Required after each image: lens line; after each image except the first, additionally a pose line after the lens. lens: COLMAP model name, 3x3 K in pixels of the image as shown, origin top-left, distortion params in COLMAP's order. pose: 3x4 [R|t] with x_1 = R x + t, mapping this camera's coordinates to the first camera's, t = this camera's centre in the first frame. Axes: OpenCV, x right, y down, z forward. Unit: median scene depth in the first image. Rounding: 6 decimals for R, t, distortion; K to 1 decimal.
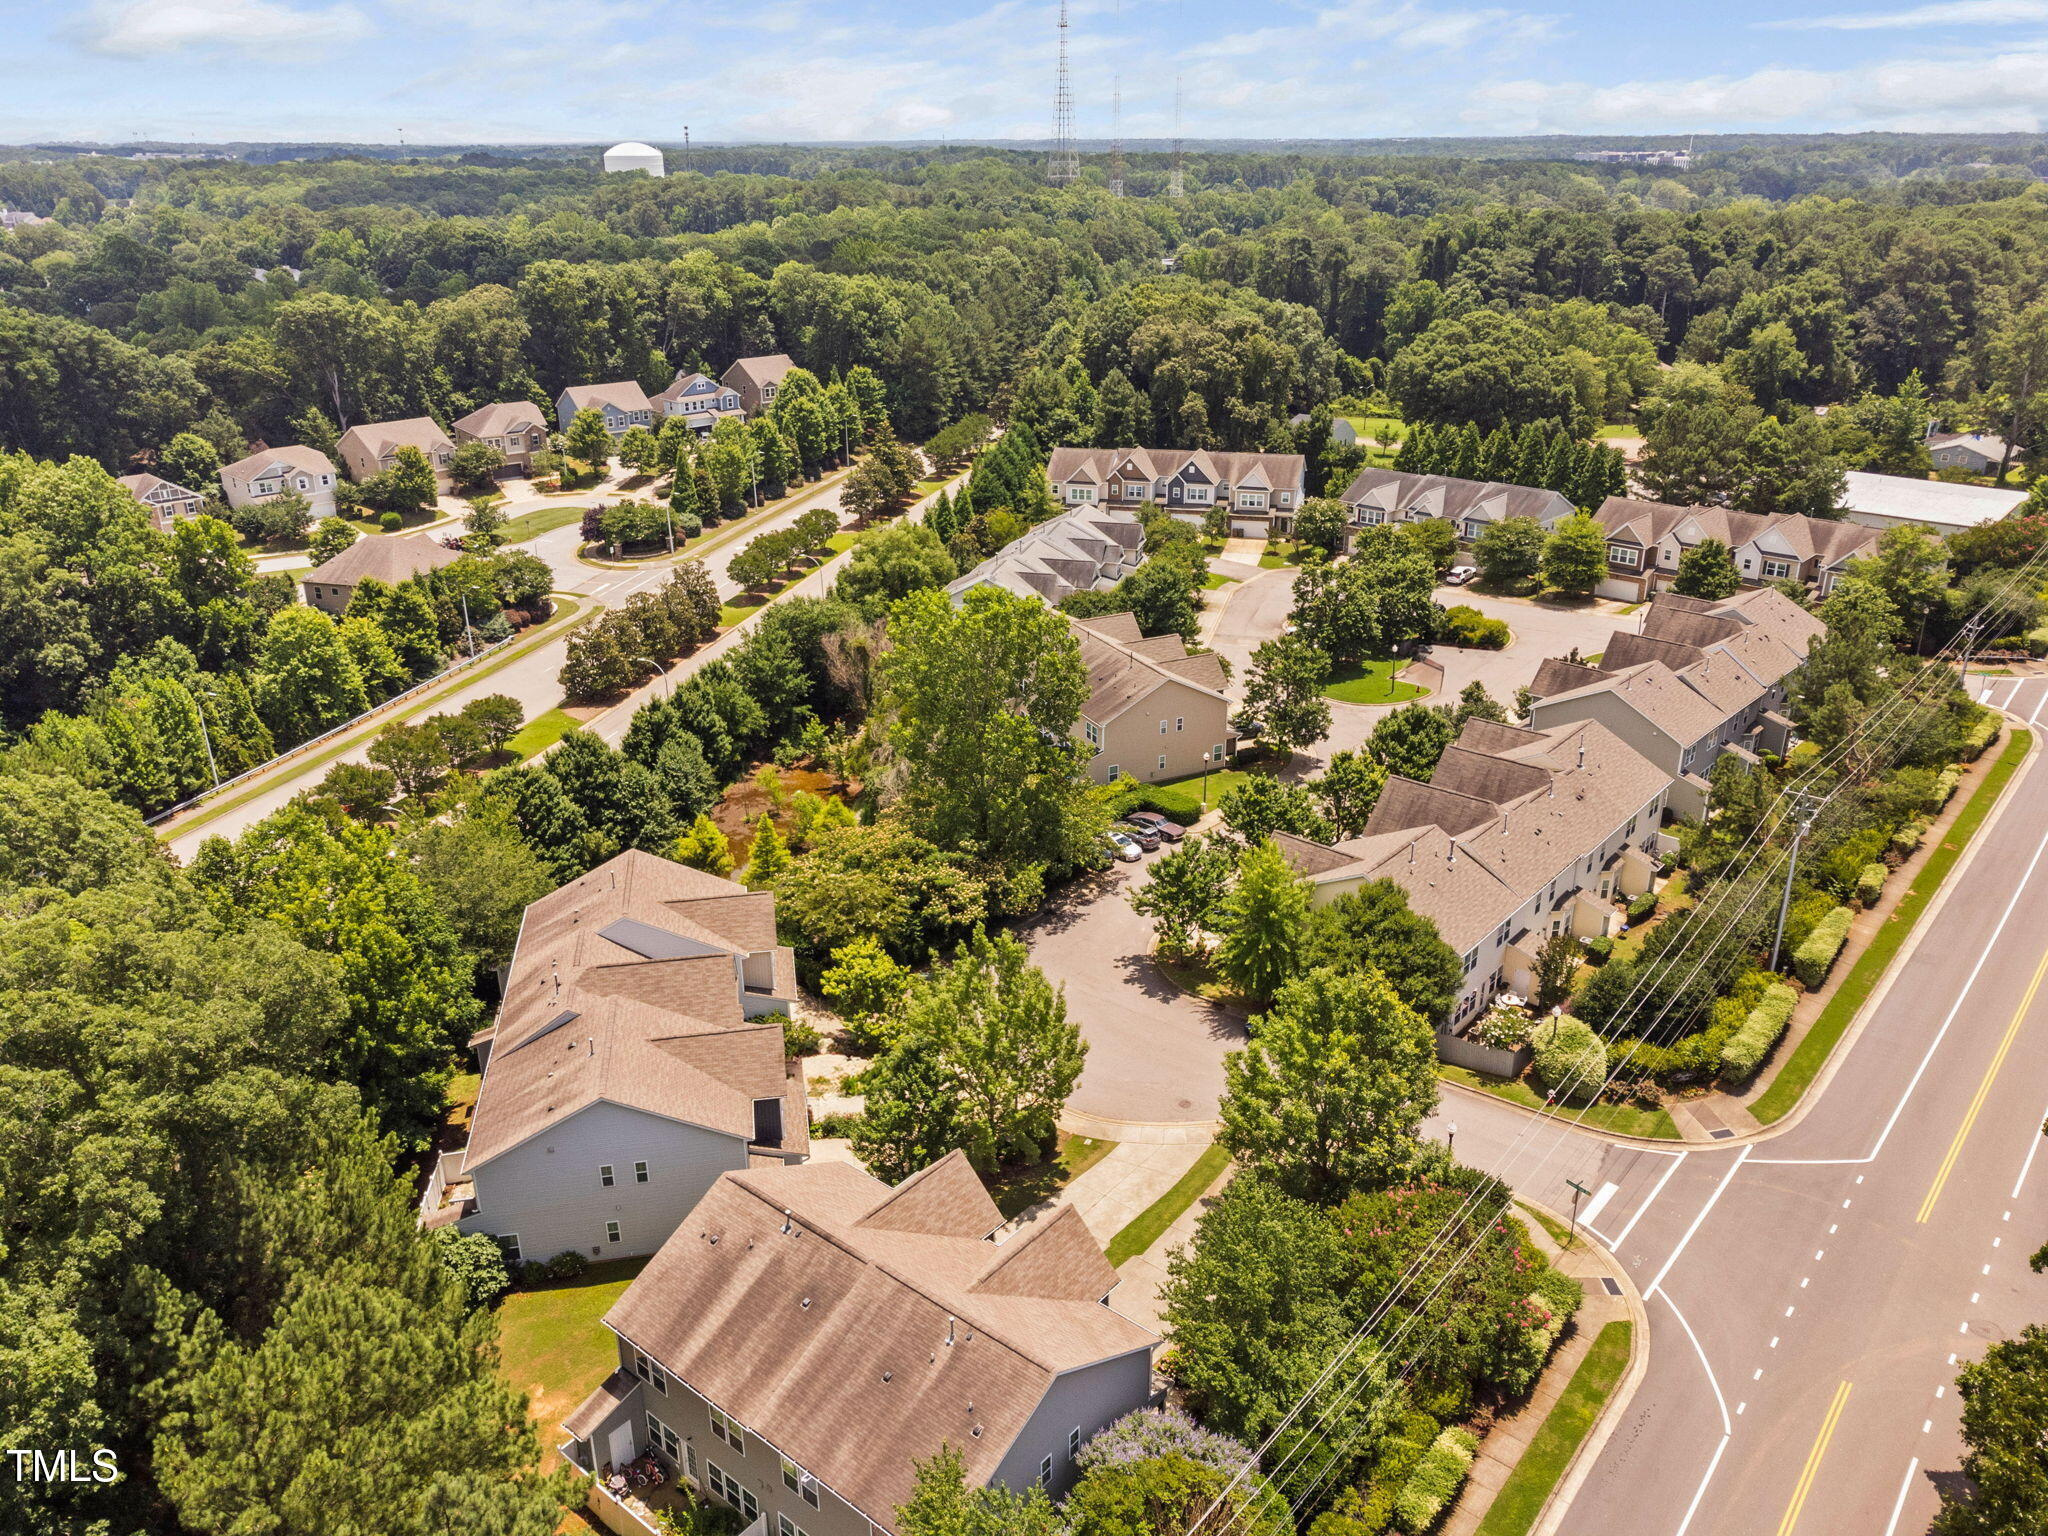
lens RADIAL K [[1528.5, 0, 1024.0], [0, 1528.5, 768.0], [0, 0, 1]] dist [-0.014468, 0.038357]
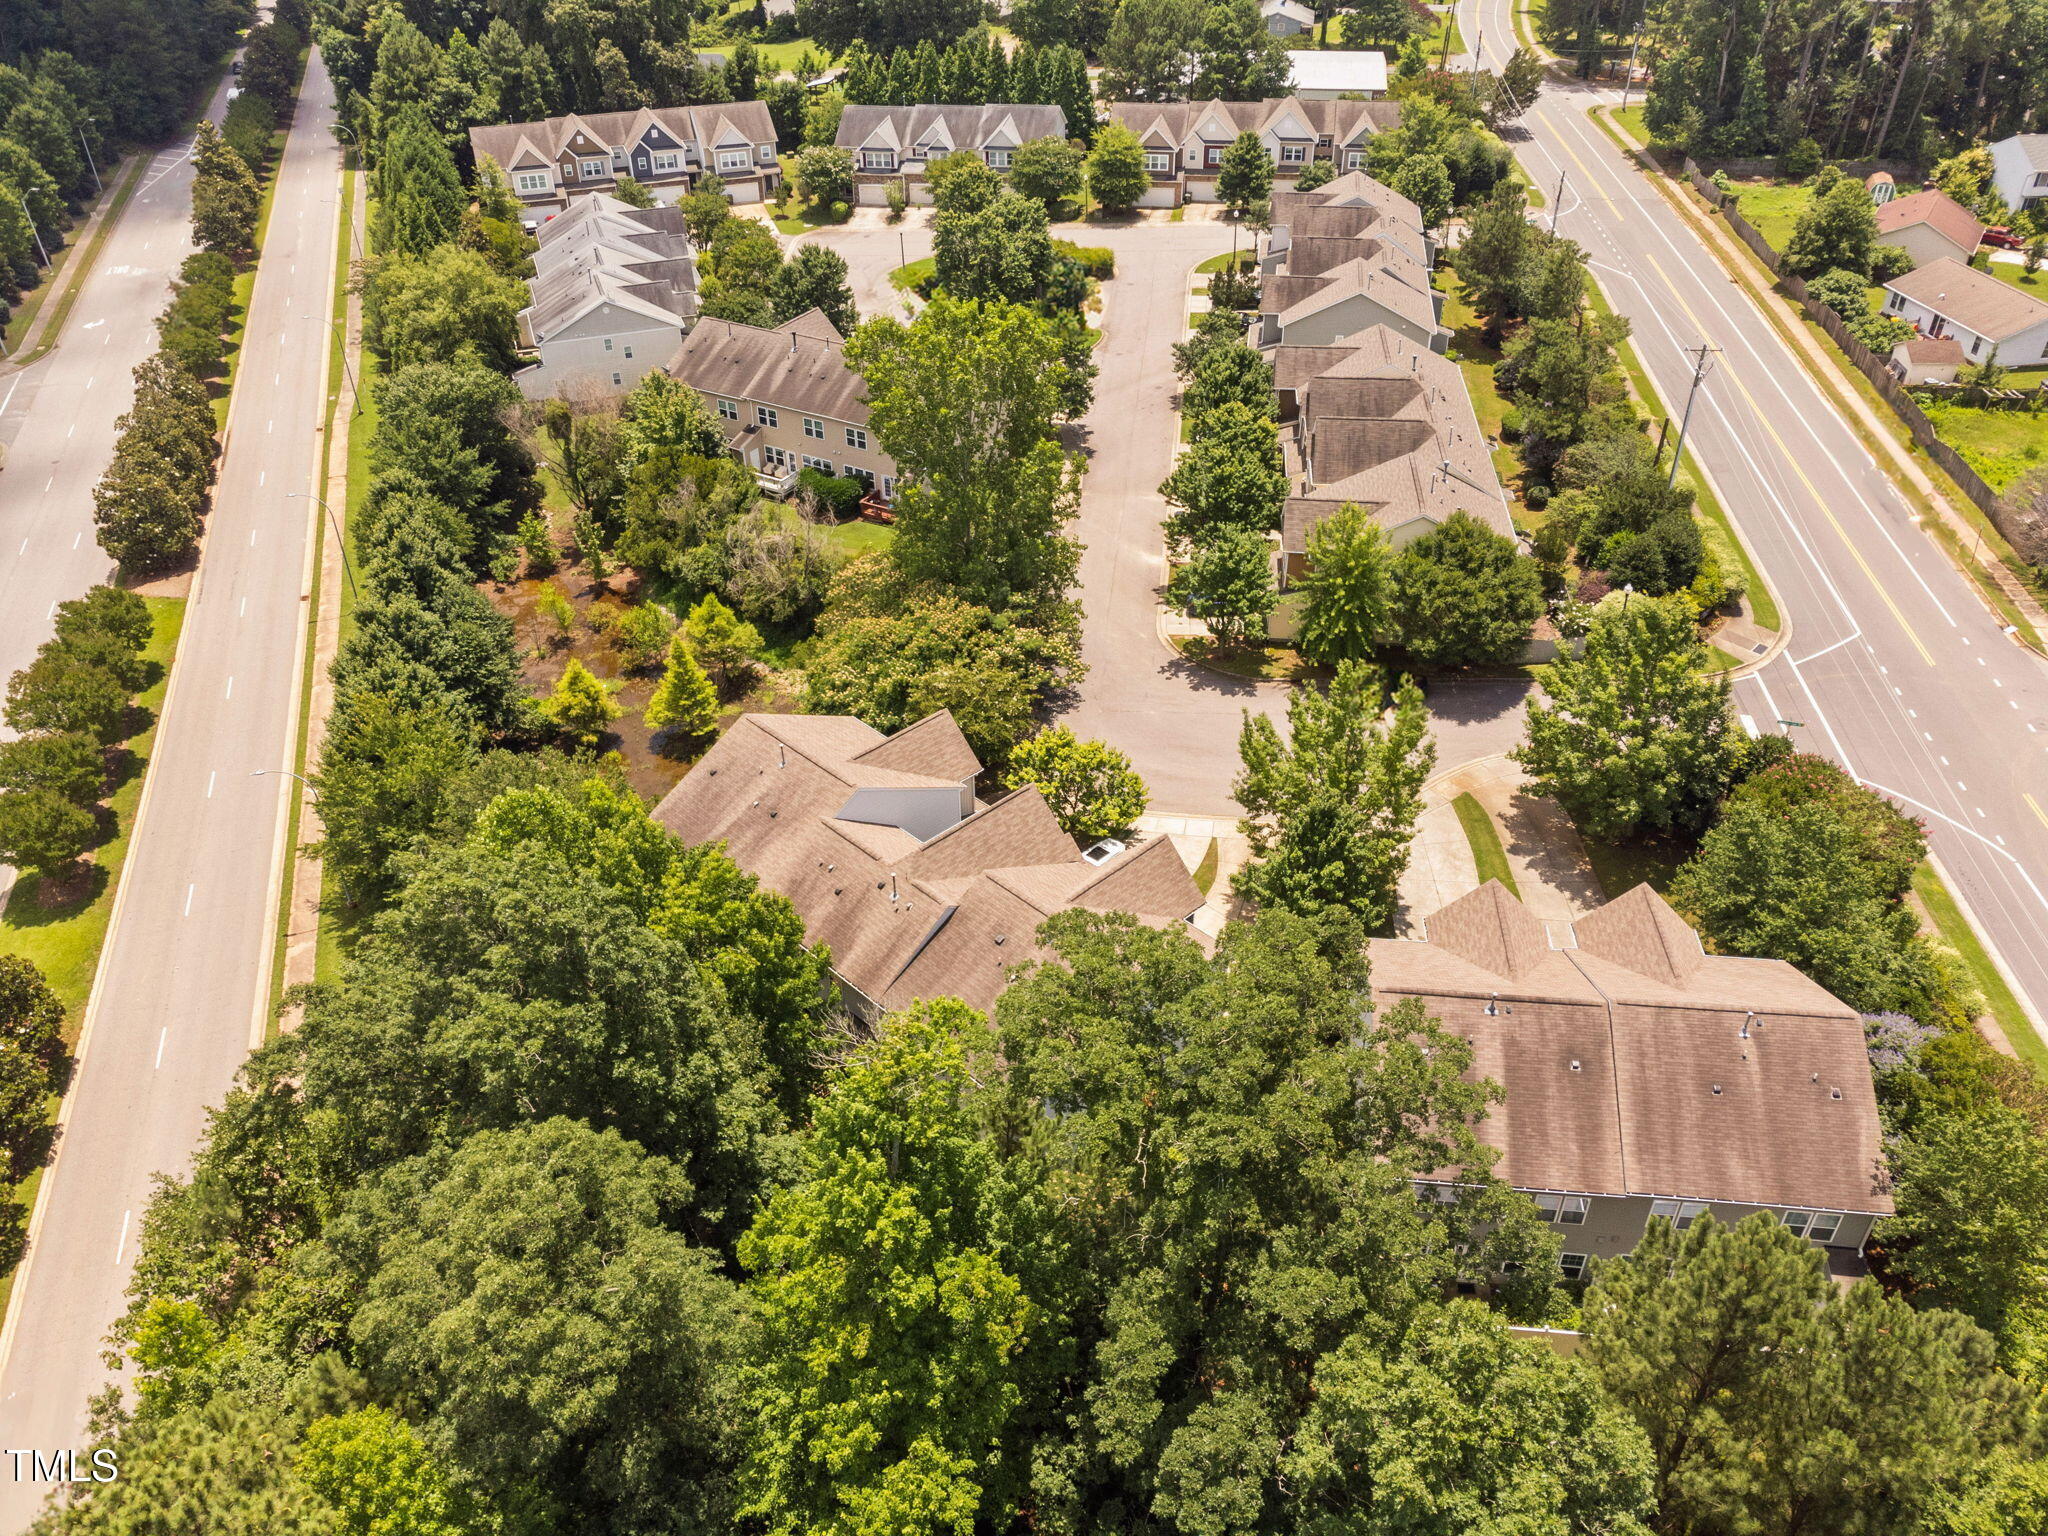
lens RADIAL K [[1514.5, 0, 1024.0], [0, 1514.5, 768.0], [0, 0, 1]] dist [0.010776, -0.008251]
pose [[0.830016, -0.329334, 0.450124, -0.273602], [0.219374, 0.934775, 0.279411, -0.062045], [-0.512785, -0.133171, 0.848126, 0.122964]]
